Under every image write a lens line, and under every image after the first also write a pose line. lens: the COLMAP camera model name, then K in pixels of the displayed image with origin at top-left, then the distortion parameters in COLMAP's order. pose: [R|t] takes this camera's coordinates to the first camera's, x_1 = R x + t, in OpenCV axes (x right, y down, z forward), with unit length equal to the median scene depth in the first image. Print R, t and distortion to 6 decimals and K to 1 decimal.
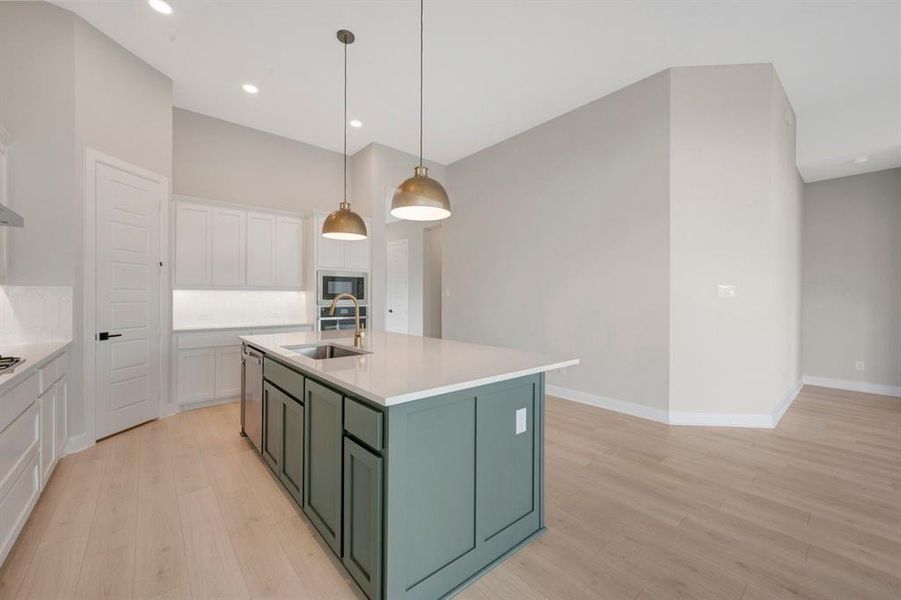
lens RADIAL K [[342.5, 0, 456.5], [0, 342.5, 293.7], [0, 0, 1]] dist [-0.000356, -0.000026]
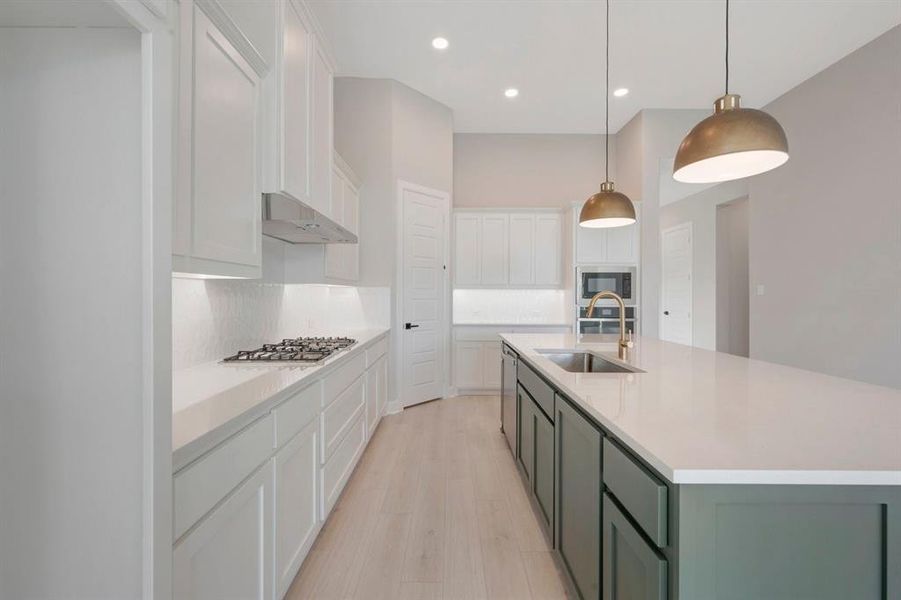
lens RADIAL K [[342.5, 0, 456.5], [0, 342.5, 293.7], [0, 0, 1]] dist [-0.000356, -0.000026]
pose [[0.742798, 0.000285, -0.669515, -0.042413], [0.002292, 0.999993, 0.002969, 0.001411], [0.669511, -0.003740, 0.742792, 0.146813]]
